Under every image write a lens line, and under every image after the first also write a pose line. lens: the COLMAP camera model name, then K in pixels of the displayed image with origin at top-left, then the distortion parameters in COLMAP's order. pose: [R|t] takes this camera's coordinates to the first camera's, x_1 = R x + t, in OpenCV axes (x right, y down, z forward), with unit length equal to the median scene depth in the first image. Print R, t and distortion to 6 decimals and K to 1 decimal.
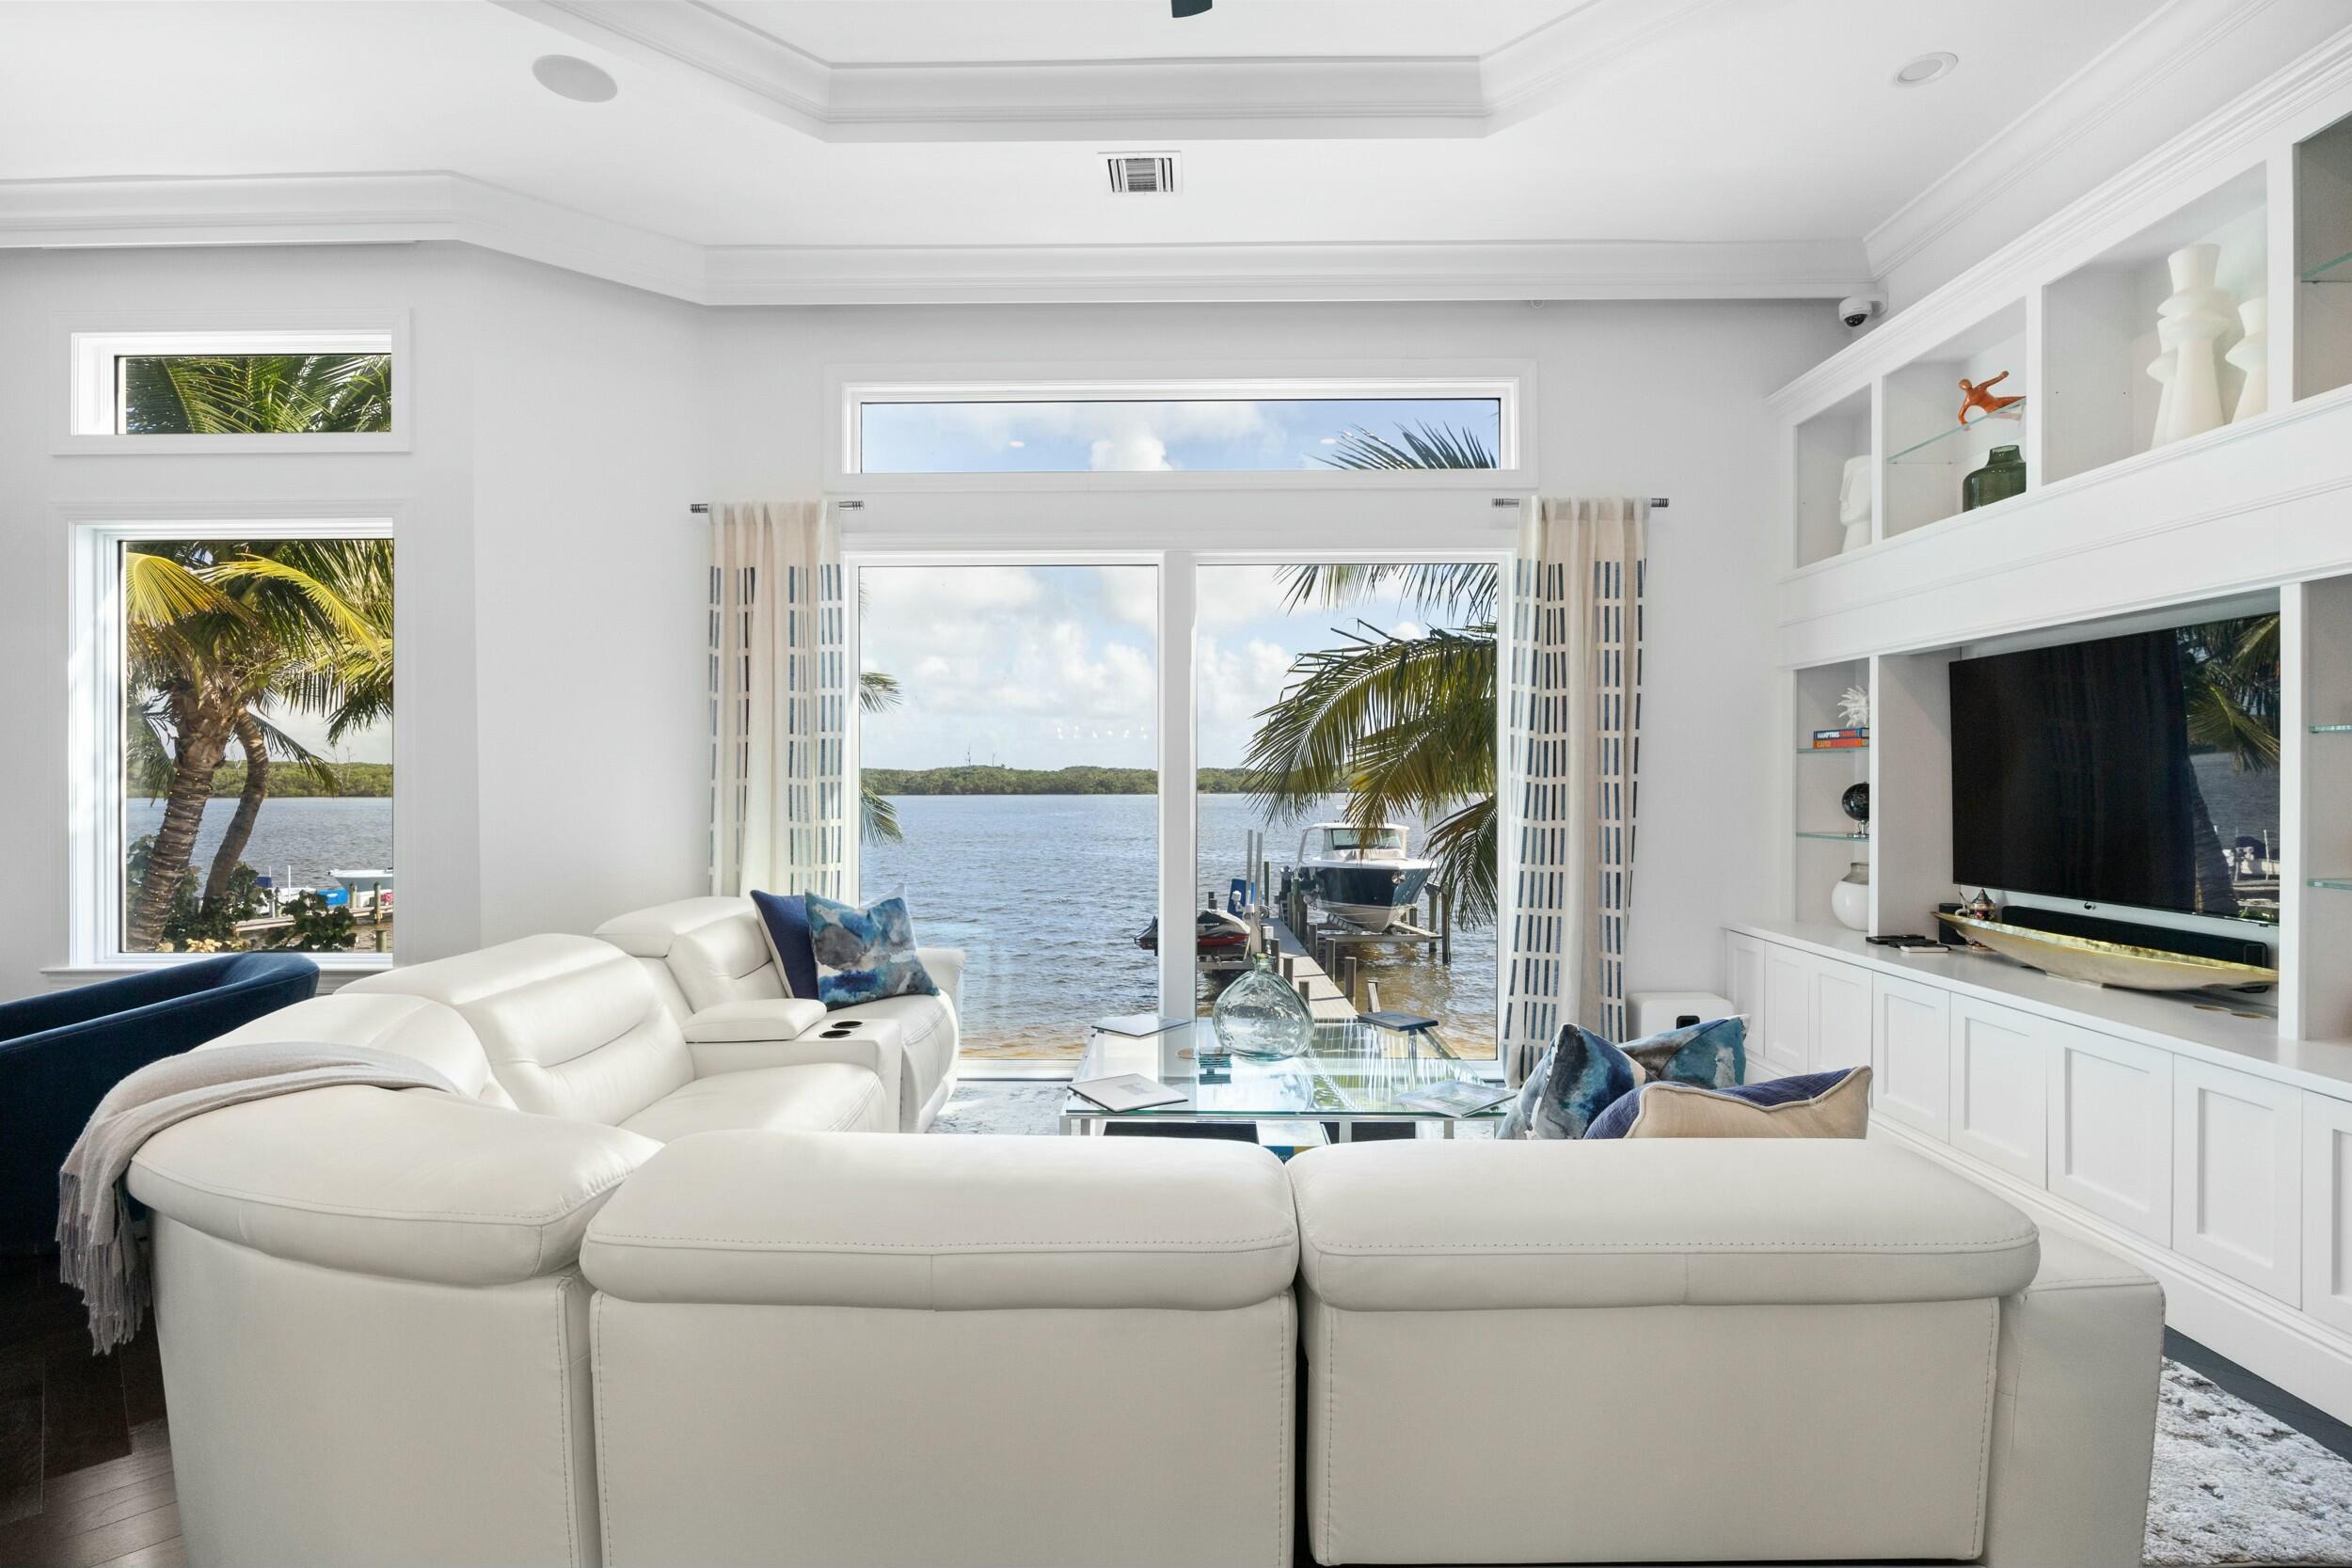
lens RADIAL K [[1123.1, 0, 1178.9], [0, 1123.1, 778.6], [0, 0, 1]] dist [-0.004526, -0.001259]
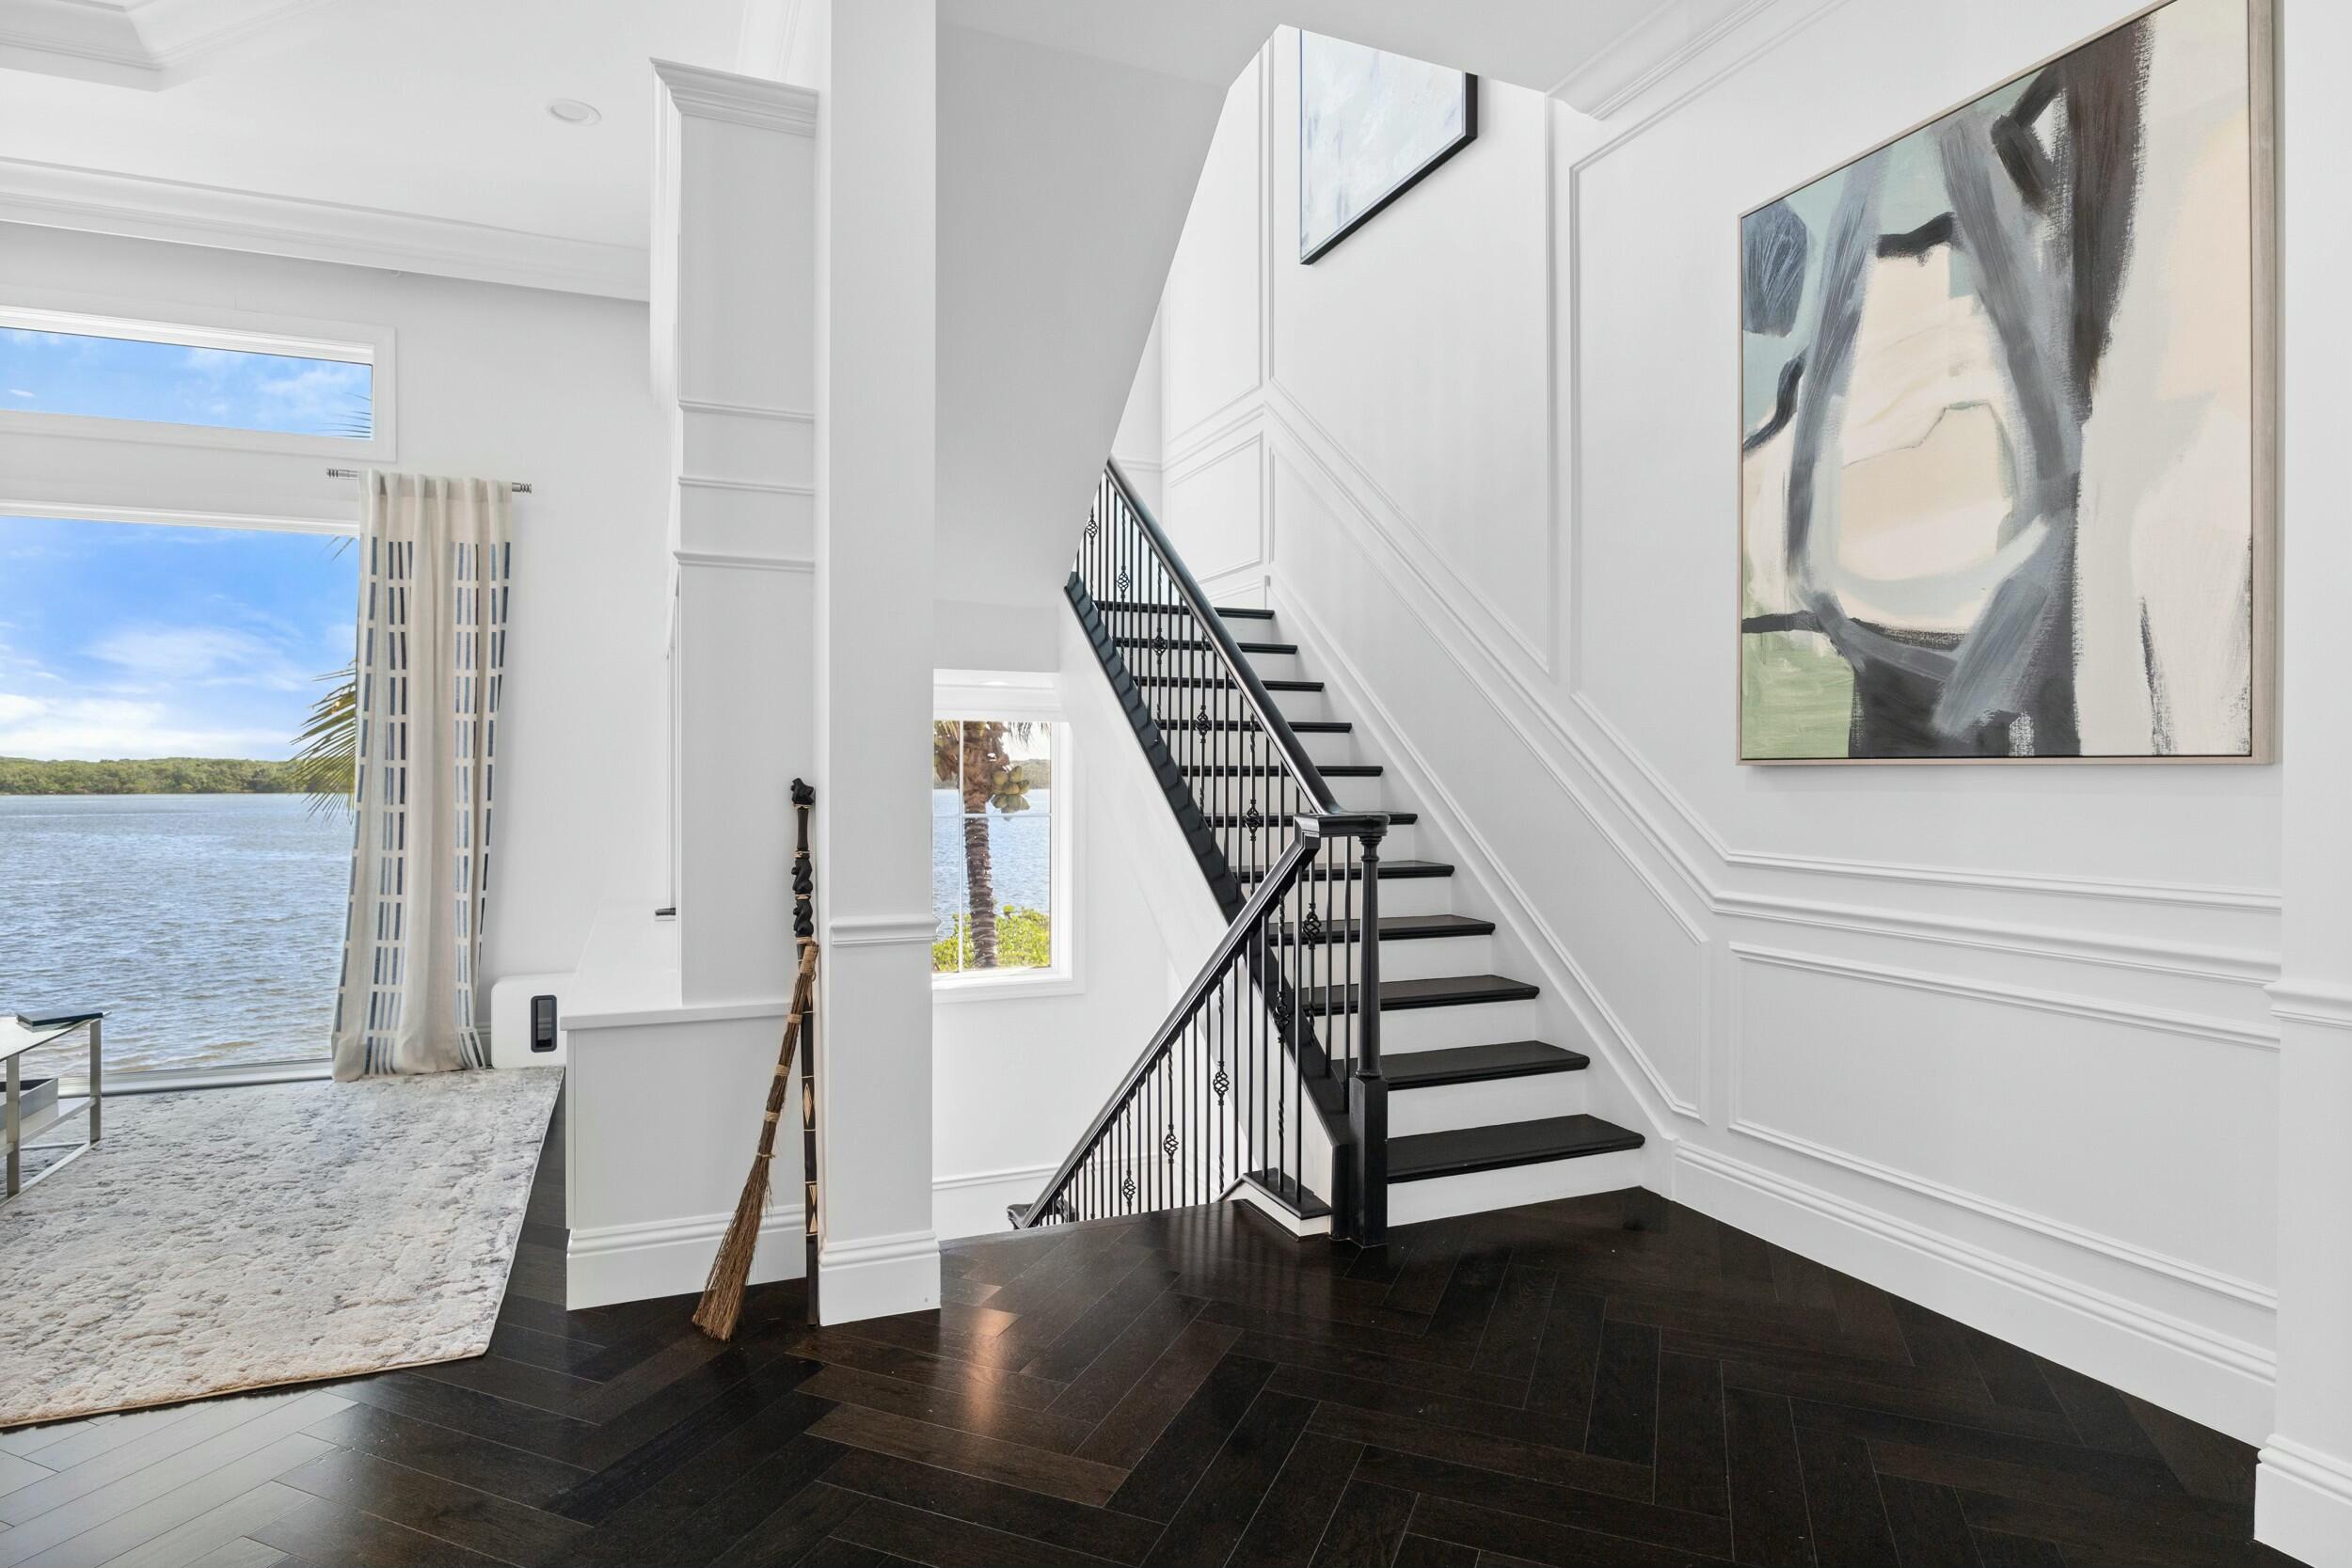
lens RADIAL K [[1244.7, 0, 1179.1], [0, 1244.7, 779.5], [0, 0, 1]] dist [-0.012755, -0.000162]
pose [[0.921692, -0.000014, 0.387923, 0.560094], [-0.001939, 0.999987, 0.004644, 0.009800], [-0.387918, -0.005033, 0.921680, -0.262619]]
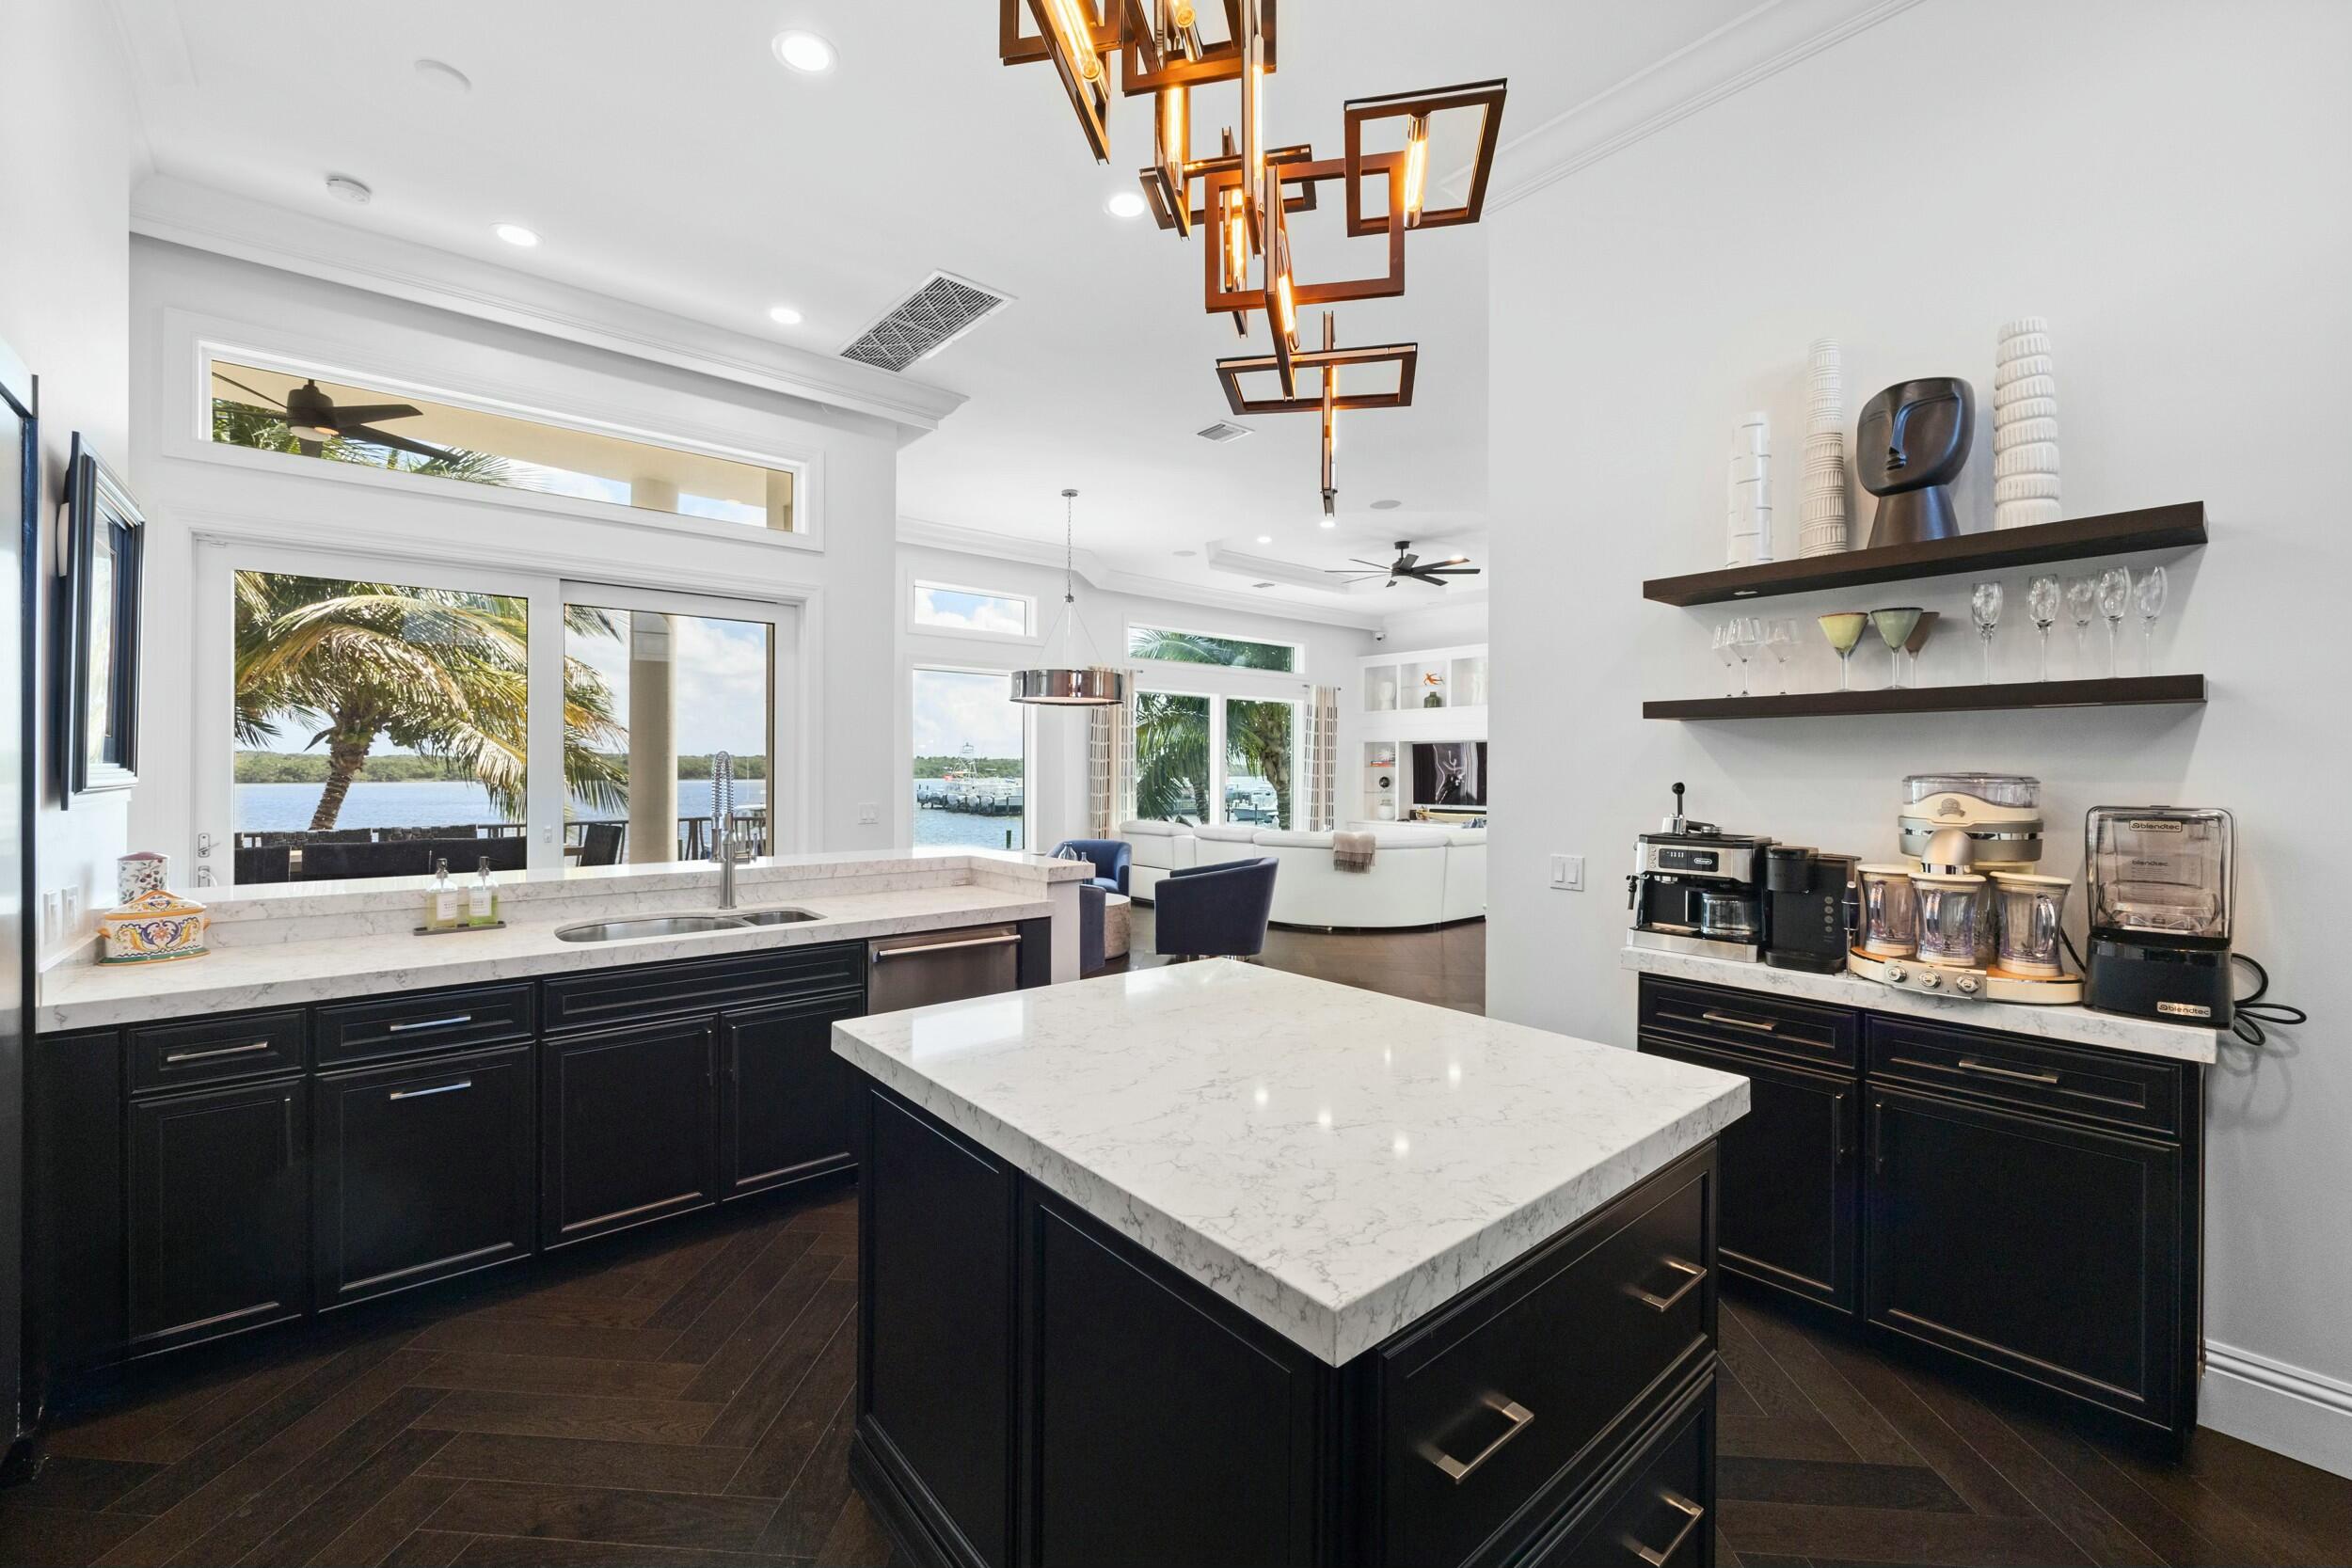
lens RADIAL K [[944.4, 0, 1164.0], [0, 944.4, 774.4], [0, 0, 1]] dist [-0.001594, -0.000201]
pose [[0.761580, 0.000152, 0.648071, -1.763722], [-0.004941, 0.999972, 0.005571, -0.016031], [-0.648052, -0.007445, 0.761560, -0.760184]]
